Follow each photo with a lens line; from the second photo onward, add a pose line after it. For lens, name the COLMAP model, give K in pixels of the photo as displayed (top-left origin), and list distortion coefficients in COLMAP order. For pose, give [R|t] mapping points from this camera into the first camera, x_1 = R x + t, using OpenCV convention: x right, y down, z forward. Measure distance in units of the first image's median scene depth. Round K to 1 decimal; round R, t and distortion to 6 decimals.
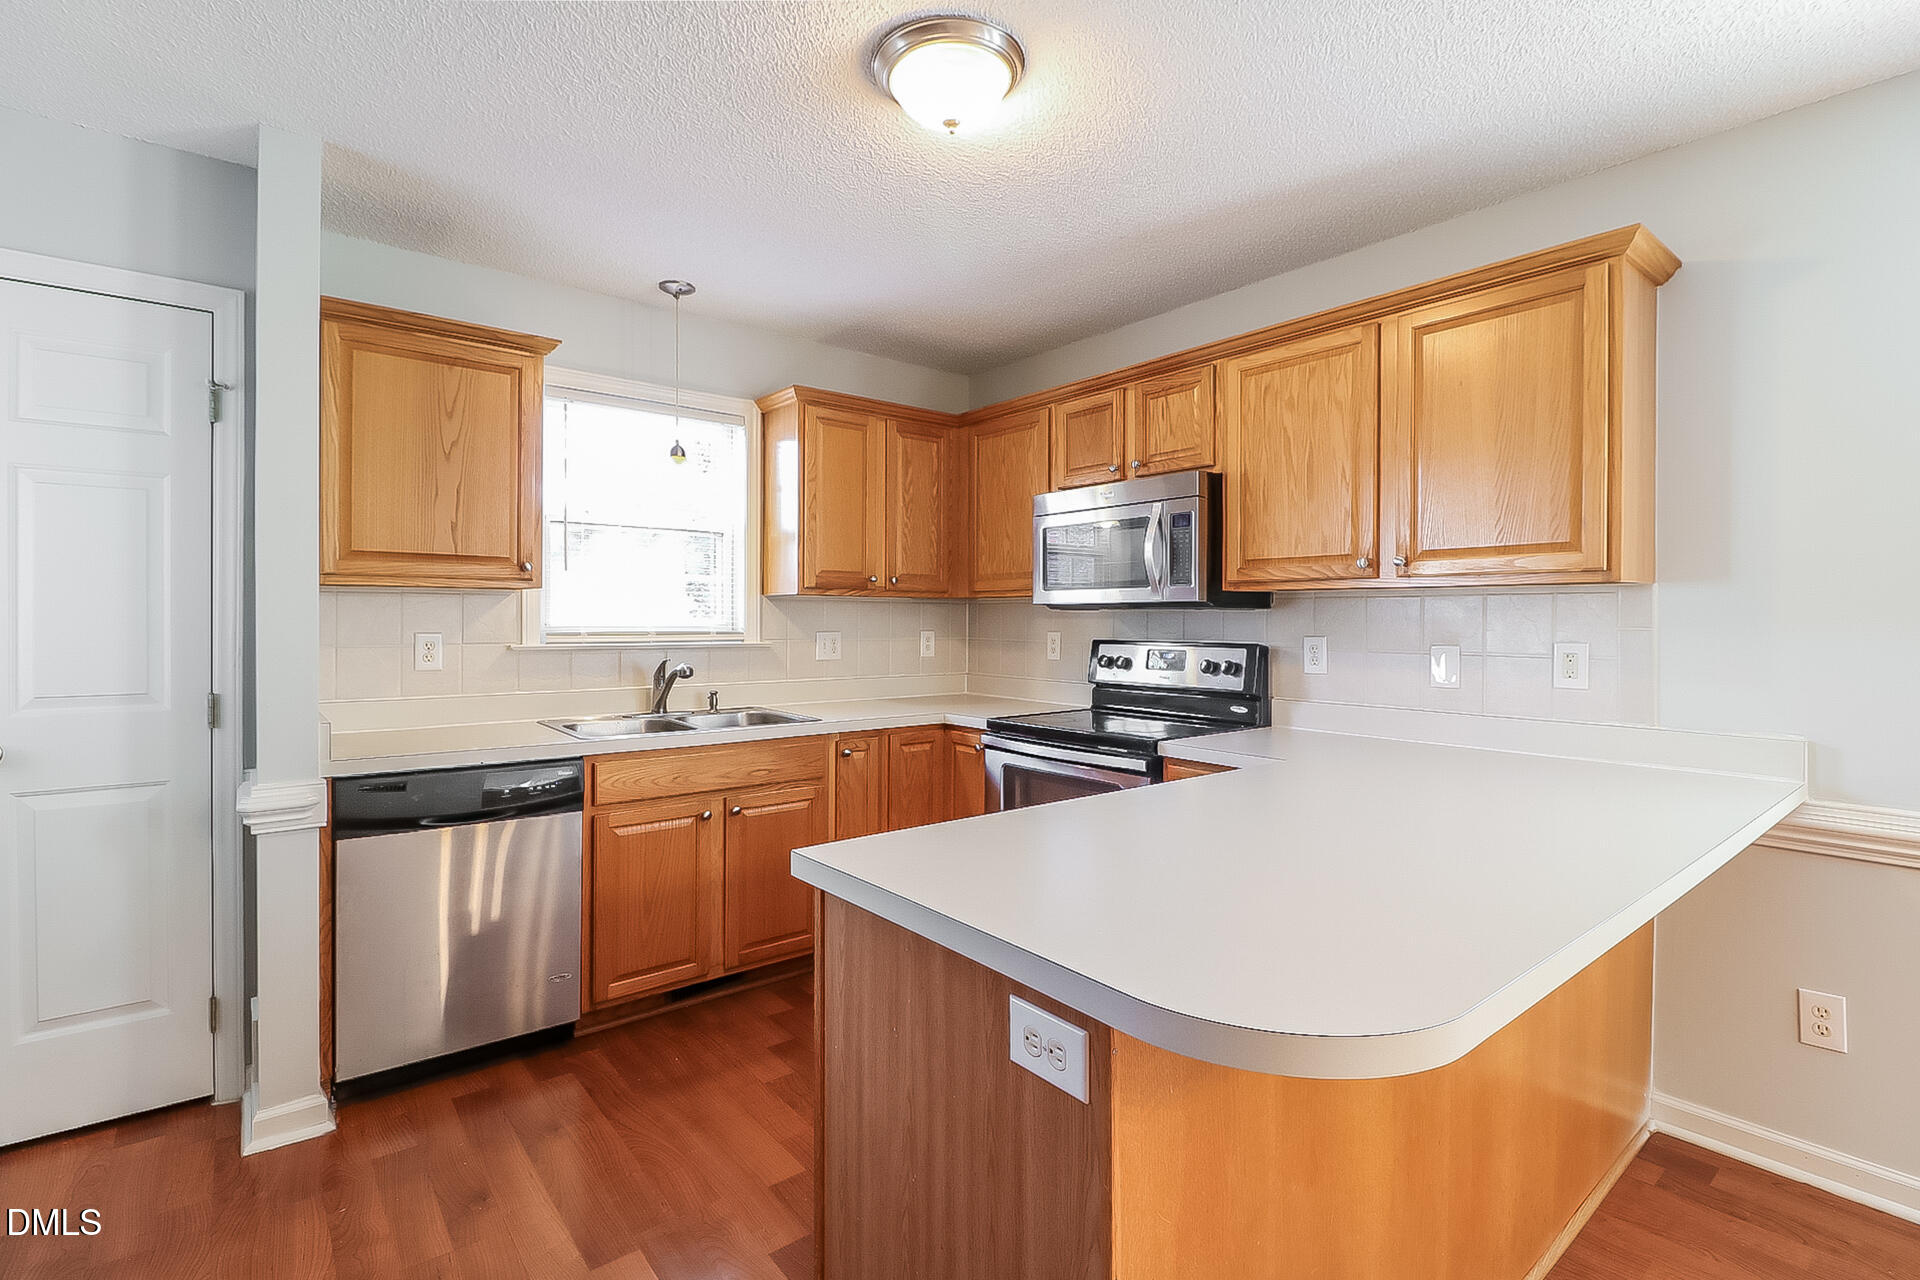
lens RADIAL K [[888.3, 0, 970.4], [0, 888.3, 624.9], [0, 0, 1]] dist [0.005725, -0.008924]
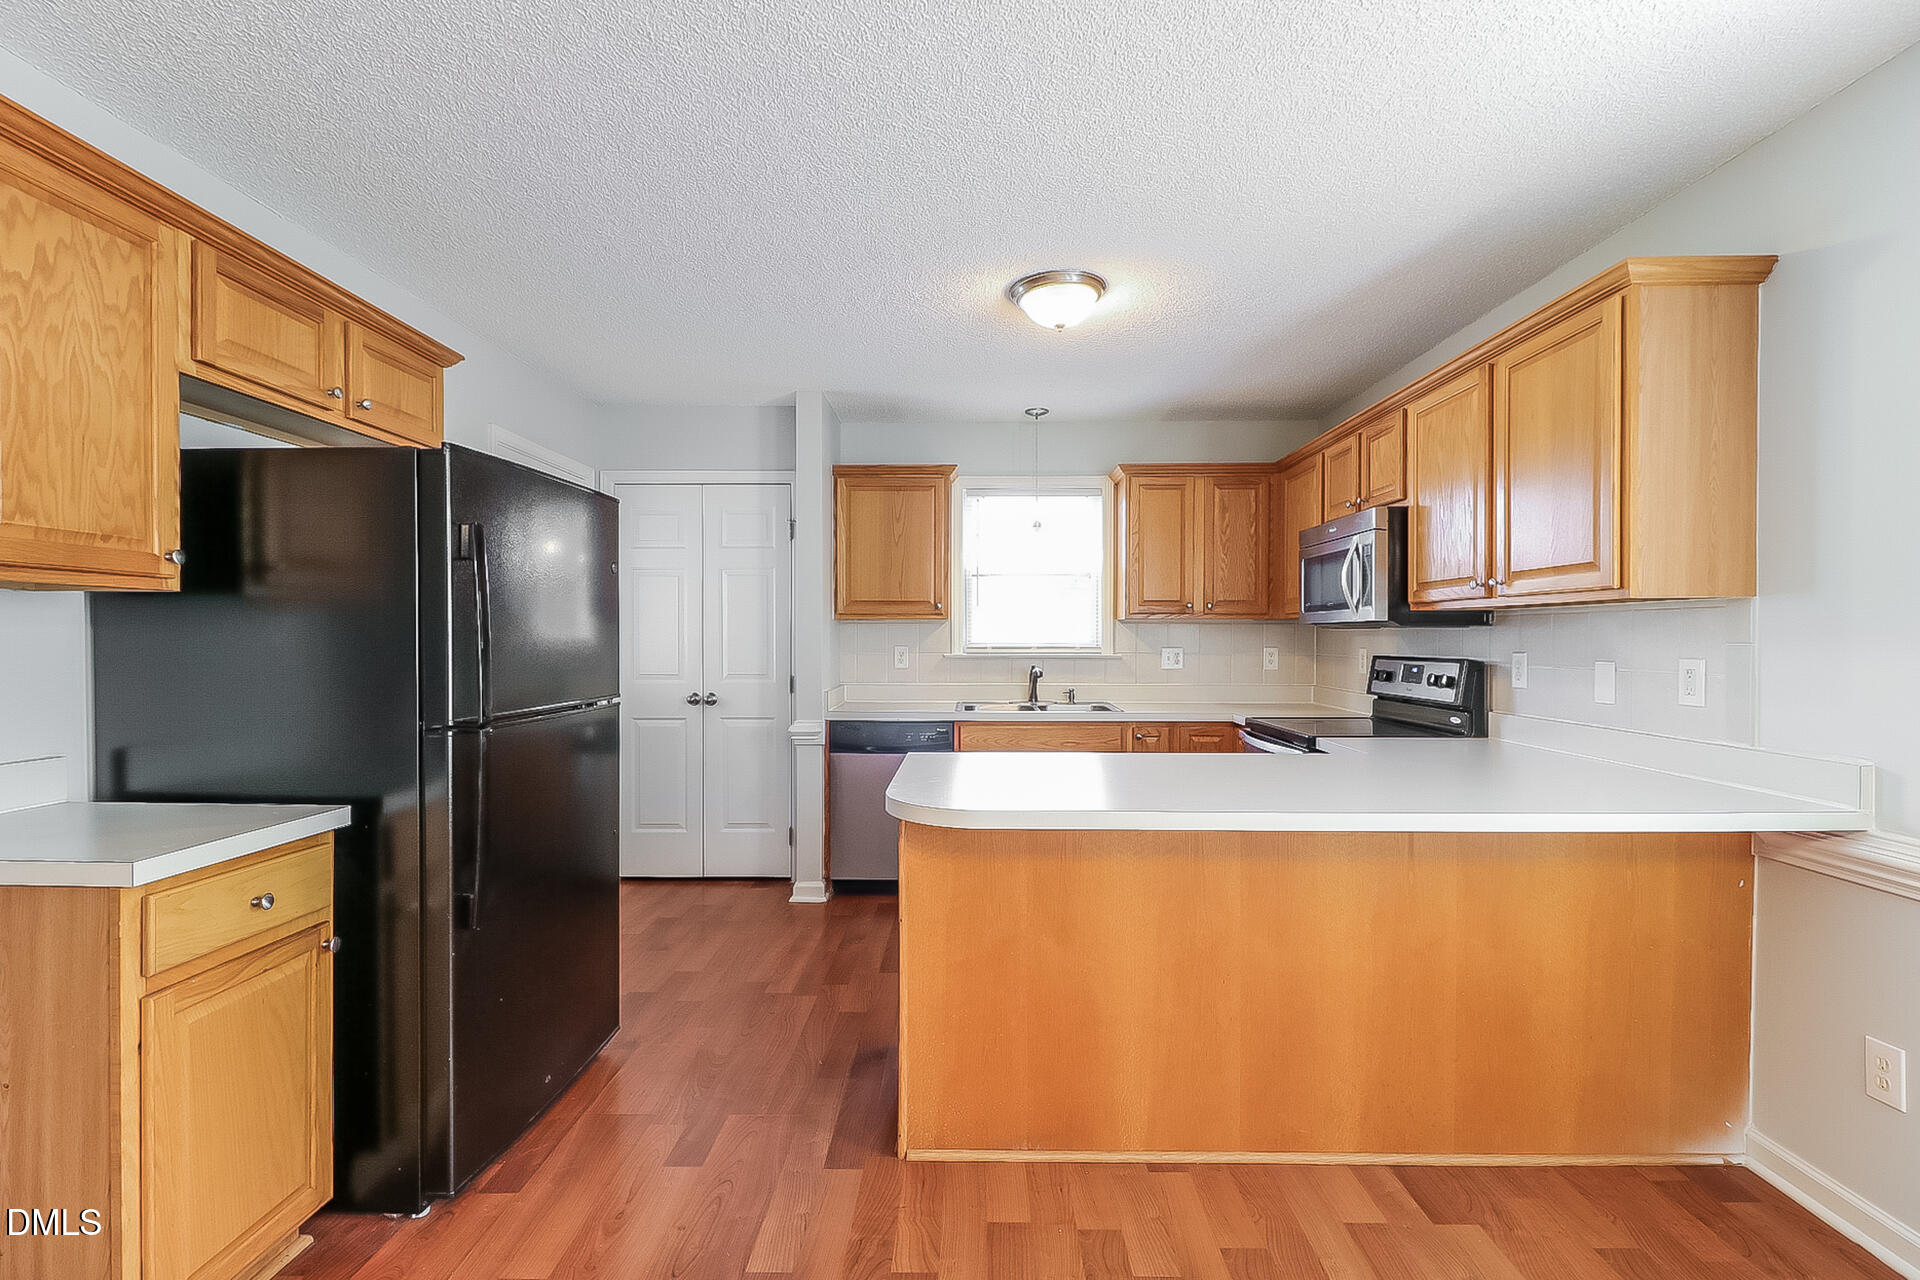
lens RADIAL K [[888.3, 0, 968.5], [0, 888.3, 648.5], [0, 0, 1]] dist [0.005725, -0.008924]
pose [[0.765571, 0.004813, -0.643333, 0.640920], [-0.002149, 0.999986, 0.004925, 0.005238], [0.643347, -0.002388, 0.765571, -0.236611]]
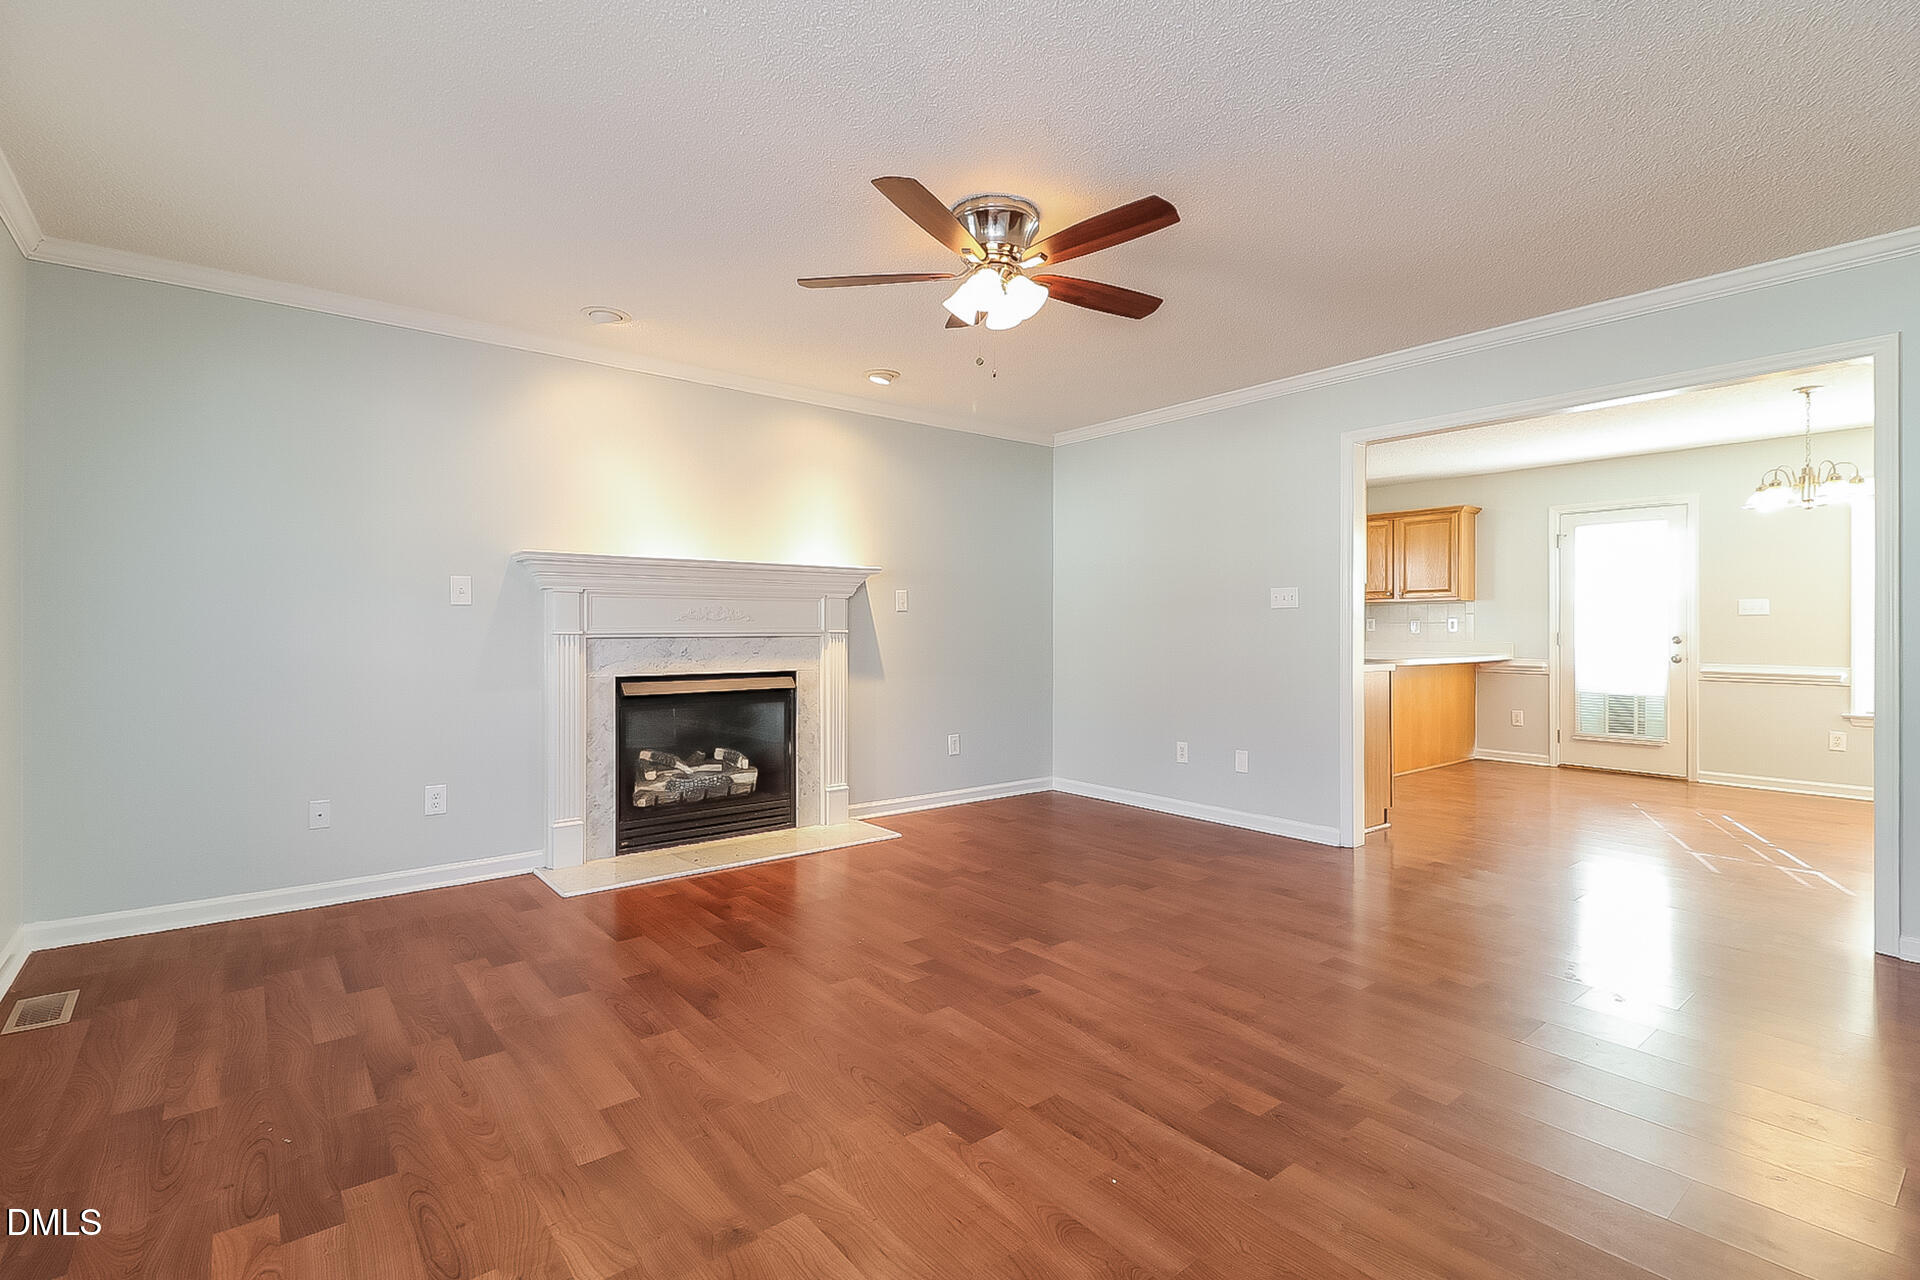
lens RADIAL K [[888.3, 0, 964.6], [0, 888.3, 636.5], [0, 0, 1]] dist [0.005725, -0.008924]
pose [[0.999980, -0.003983, 0.004858, -1.065568], [0.003974, 0.999991, 0.001780, 0.068715], [-0.004865, -0.001761, 0.999987, -2.119621]]
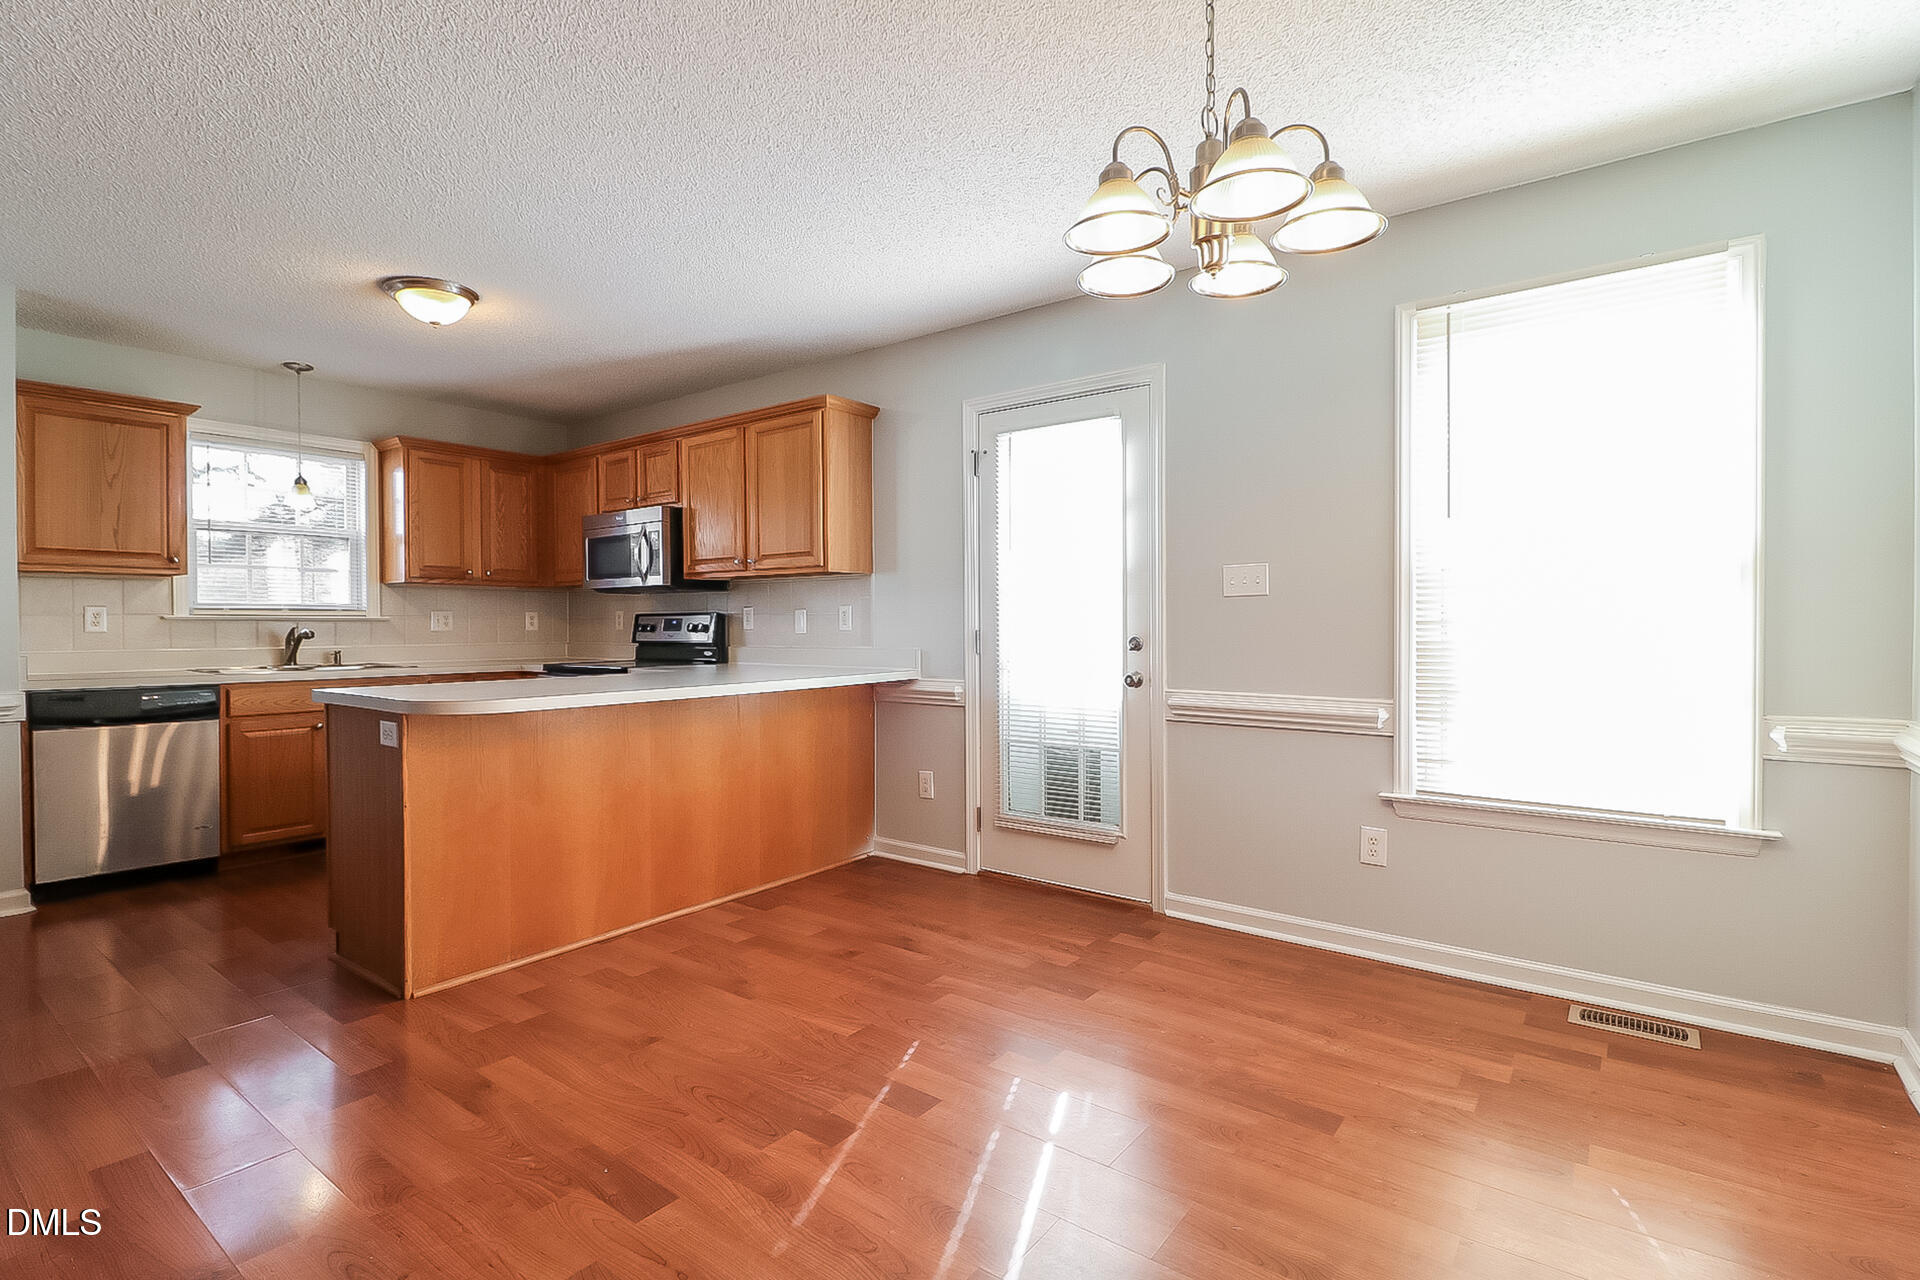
lens RADIAL K [[888.3, 0, 985.0], [0, 888.3, 634.8], [0, 0, 1]] dist [0.005725, -0.008924]
pose [[0.966880, -0.011431, 0.254974, 0.445829], [0.010113, 0.999928, 0.006481, 0.066287], [-0.255029, -0.003688, 0.966926, -0.806116]]
